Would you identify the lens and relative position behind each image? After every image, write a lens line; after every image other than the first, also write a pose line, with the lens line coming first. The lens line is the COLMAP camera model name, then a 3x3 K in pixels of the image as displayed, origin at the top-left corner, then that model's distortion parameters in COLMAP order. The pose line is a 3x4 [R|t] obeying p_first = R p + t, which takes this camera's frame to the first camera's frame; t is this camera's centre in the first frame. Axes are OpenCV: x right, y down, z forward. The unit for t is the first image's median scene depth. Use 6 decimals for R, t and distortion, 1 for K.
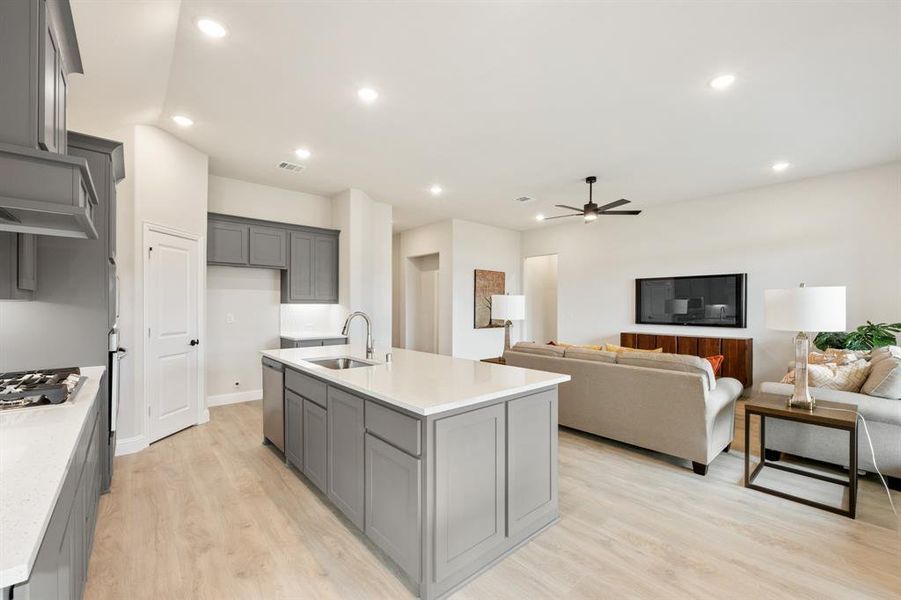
lens RADIAL K [[362.0, 0, 454.7], [0, 362.0, 303.8], [0, 0, 1]] dist [-0.001664, -0.000380]
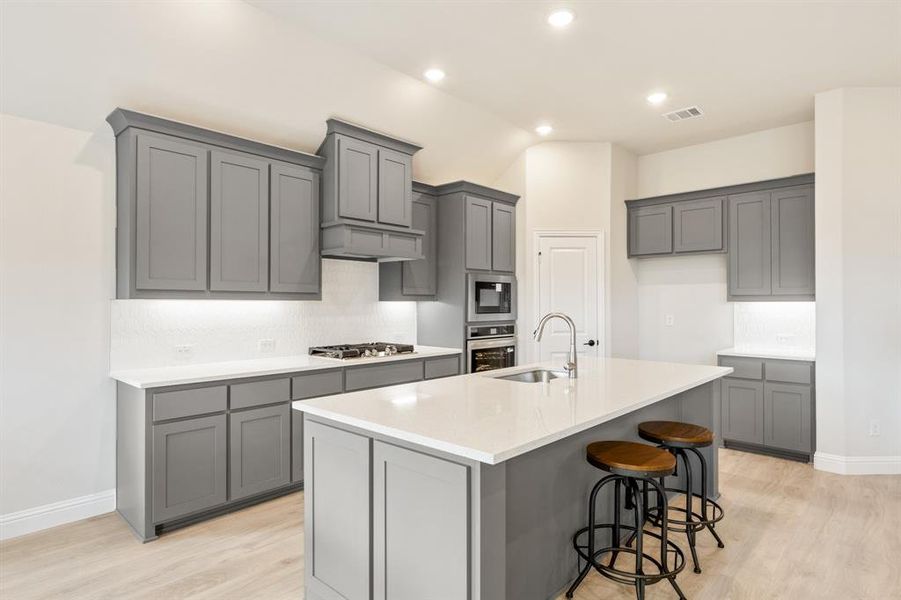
lens RADIAL K [[482.2, 0, 455.7], [0, 482.2, 300.3], [0, 0, 1]] dist [-0.002963, 0.000075]
pose [[0.092974, -0.007948, -0.995637, 0.542562], [0.002813, 0.999966, -0.007720, 0.002657], [0.995665, -0.002083, 0.092993, 0.533658]]
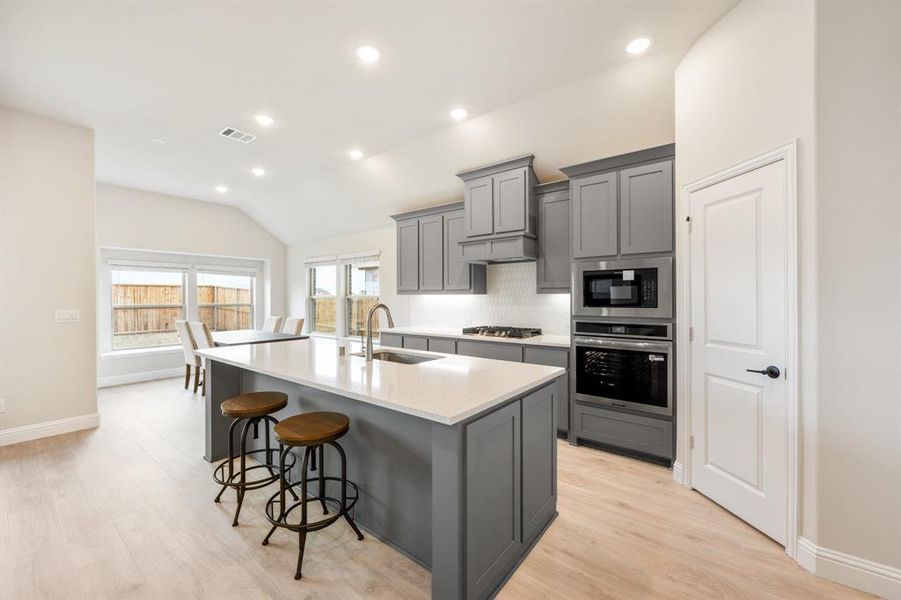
lens RADIAL K [[362.0, 0, 452.0], [0, 362.0, 298.6], [0, 0, 1]] dist [-0.001664, -0.000380]
pose [[-0.983056, 0.000297, -0.183304, -0.211391], [0.000298, 1.000000, 0.000023, 0.007736], [0.183304, -0.000032, -0.983056, 1.446961]]
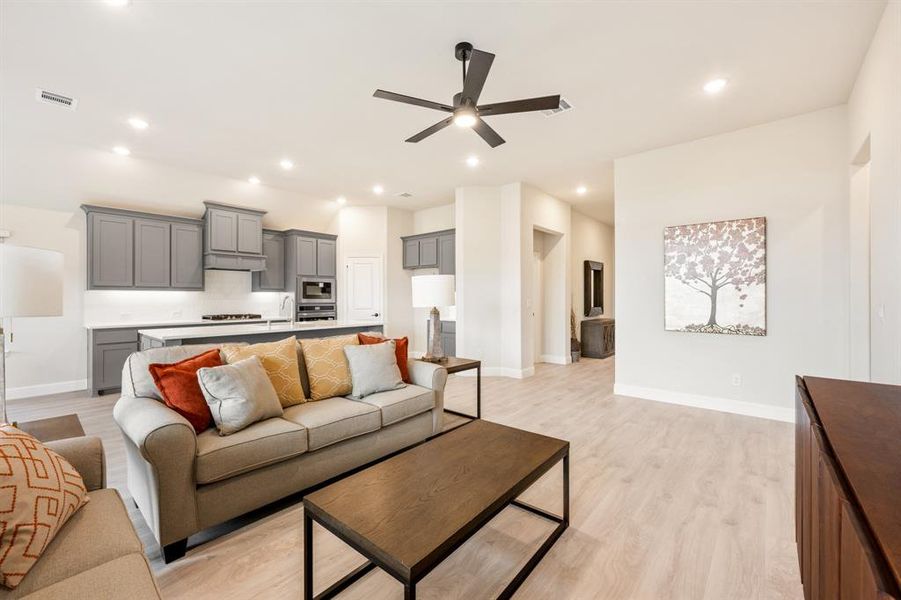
lens RADIAL K [[362.0, 0, 450.3], [0, 362.0, 296.7], [0, 0, 1]] dist [-0.001664, -0.000380]
pose [[0.122436, -0.005337, -0.992462, 1.132152], [0.005072, 0.999976, -0.004752, 0.028819], [0.992463, -0.004452, 0.122460, 1.178024]]
